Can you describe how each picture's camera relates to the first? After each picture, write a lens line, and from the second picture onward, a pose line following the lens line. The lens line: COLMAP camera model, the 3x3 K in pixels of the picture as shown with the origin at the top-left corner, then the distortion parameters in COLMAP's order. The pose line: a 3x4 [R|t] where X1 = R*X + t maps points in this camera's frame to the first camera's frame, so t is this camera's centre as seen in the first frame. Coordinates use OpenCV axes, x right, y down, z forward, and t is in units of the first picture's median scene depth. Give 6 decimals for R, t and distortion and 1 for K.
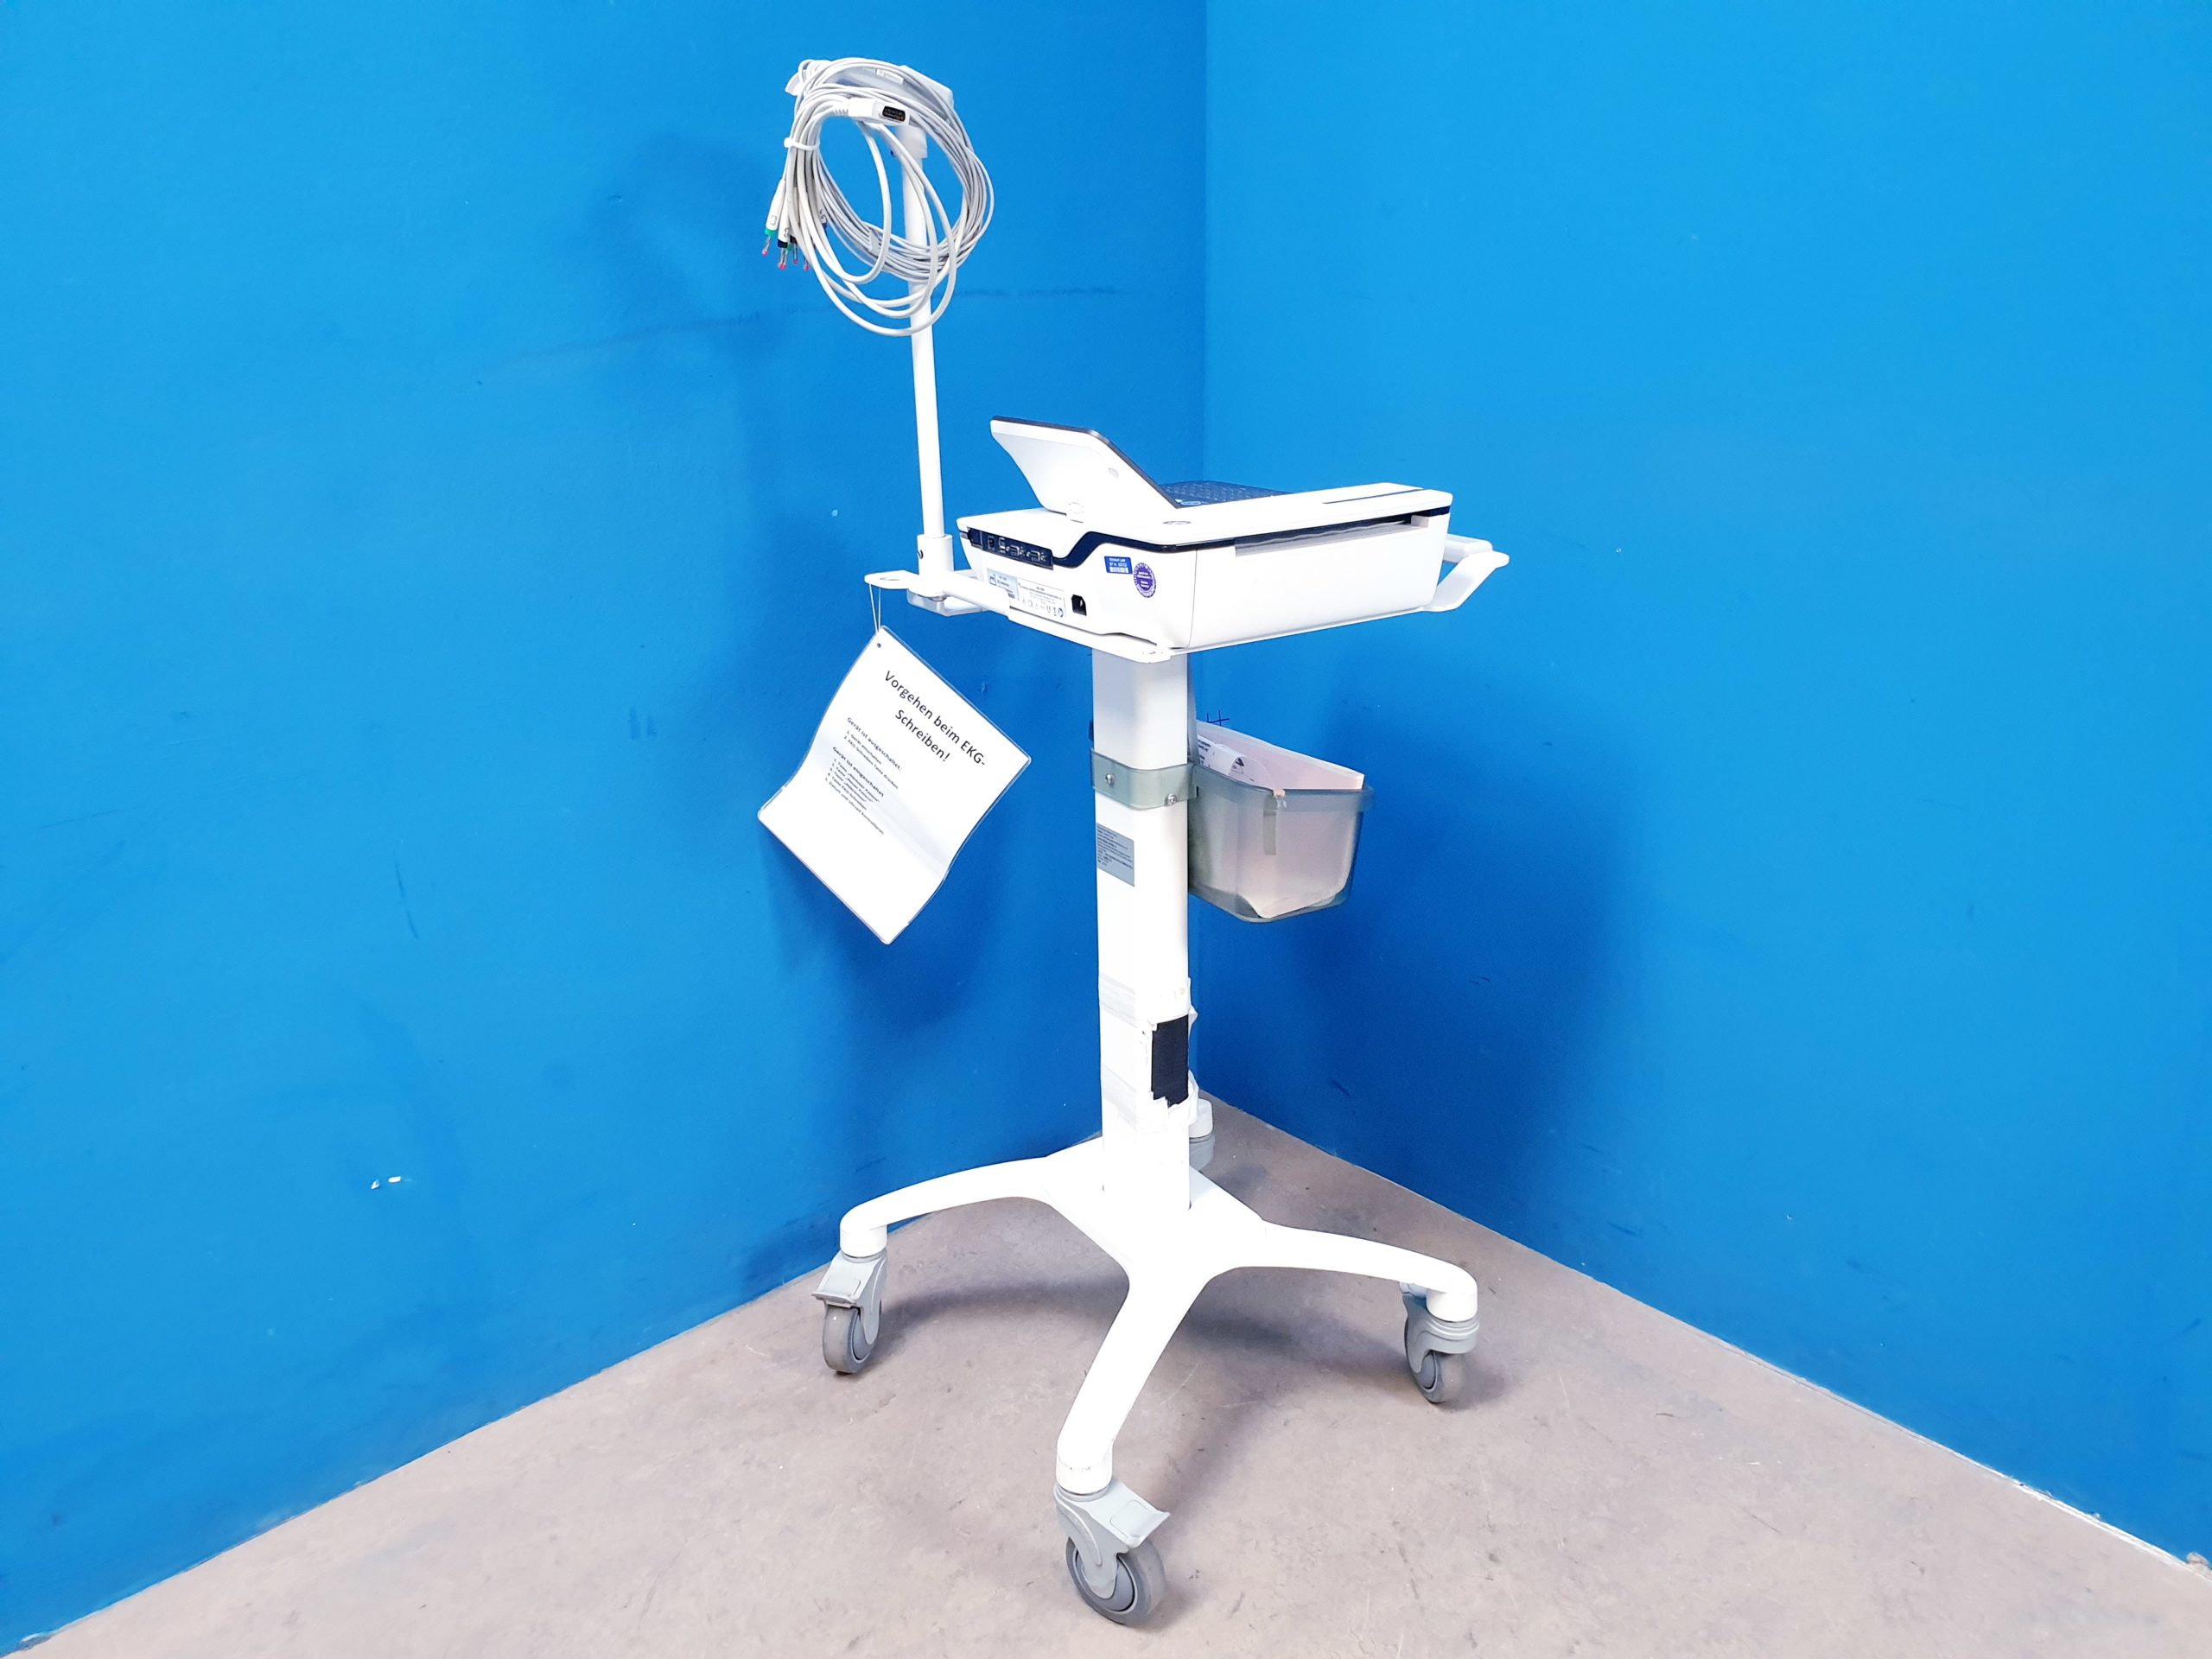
lens RADIAL K [[1721.1, 0, 1099.0], [0, 1721.1, 857.8], [0, 0, 1]] dist [-0.002409, 0.047810]
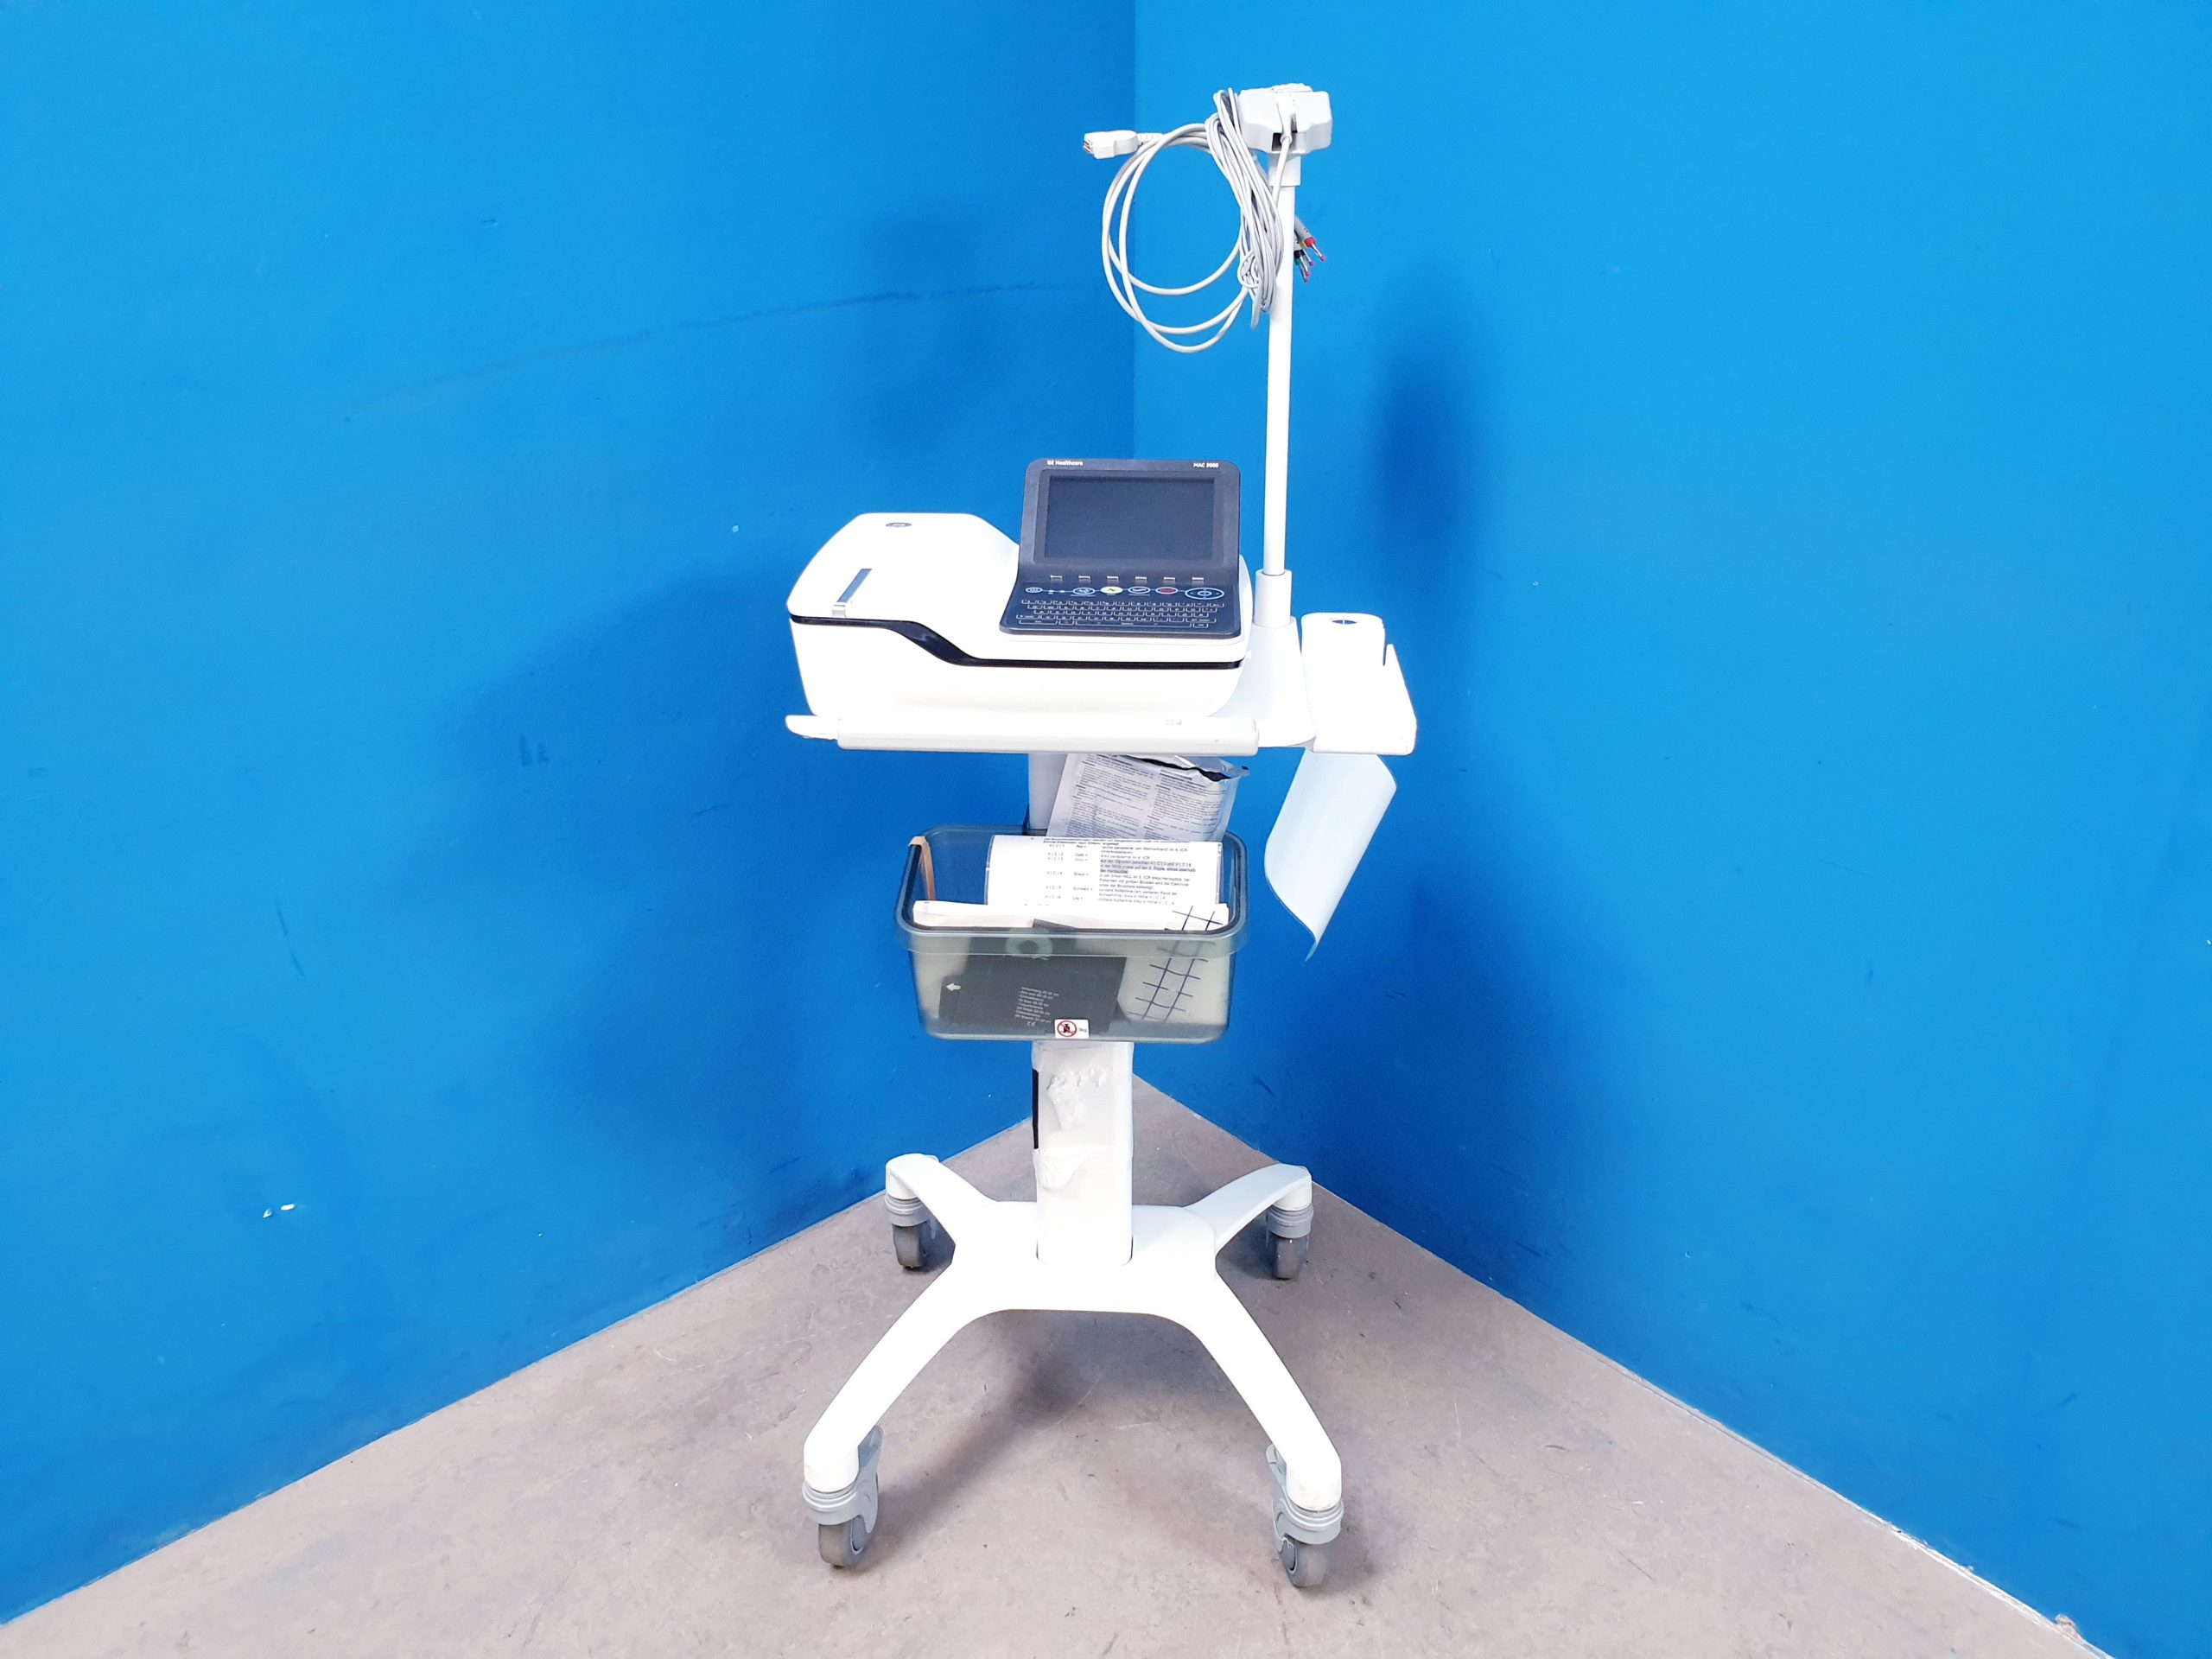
lens RADIAL K [[1717.6, 0, 1094.7], [0, 1717.6, 836.2], [0, 0, 1]] dist [-0.010113, 0.064485]
pose [[0.999784, 0.015757, -0.013556, 0.073289], [-0.014805, 0.997598, 0.067663, -0.104797], [0.014590, -0.067448, 0.997616, 0.020021]]
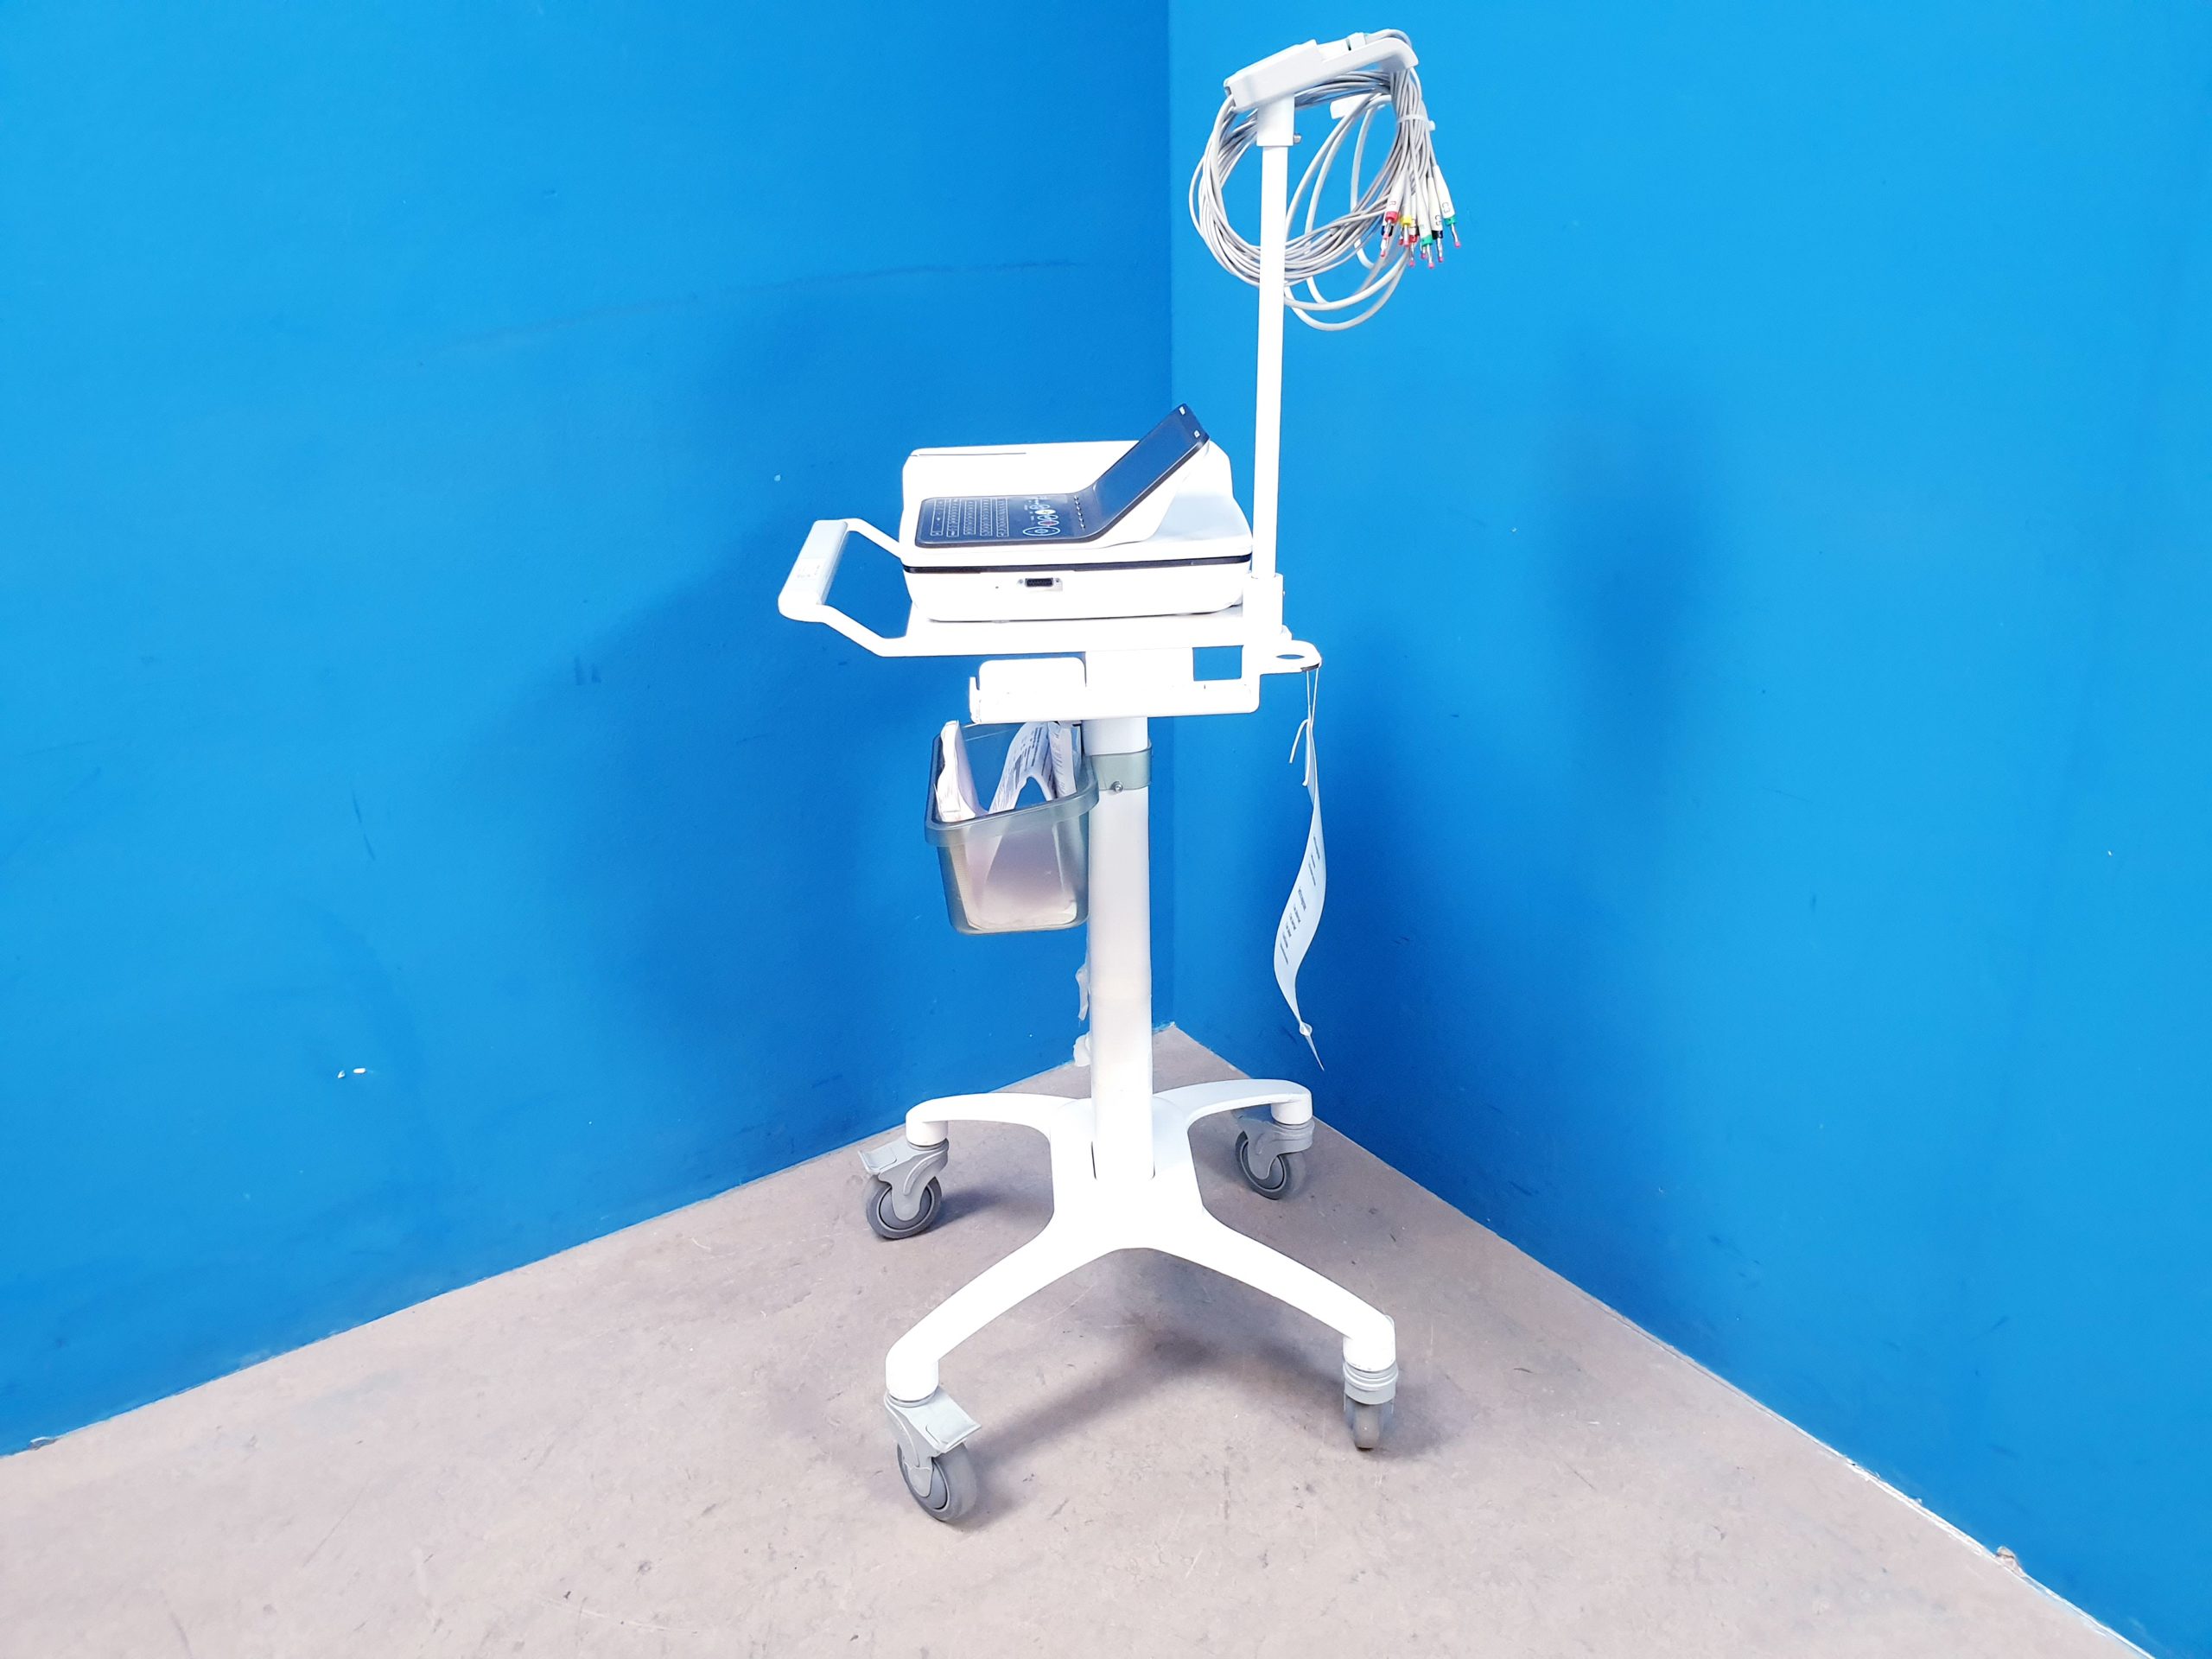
lens RADIAL K [[1718.7, 0, 1096.8], [0, 1718.7, 841.0], [0, 0, 1]] dist [-0.004651, 0.052385]
pose [[0.990436, 0.043178, -0.131040, 0.213483], [-0.038023, 0.998411, 0.041590, -0.029178], [0.132627, -0.036210, 0.990504, -0.048463]]
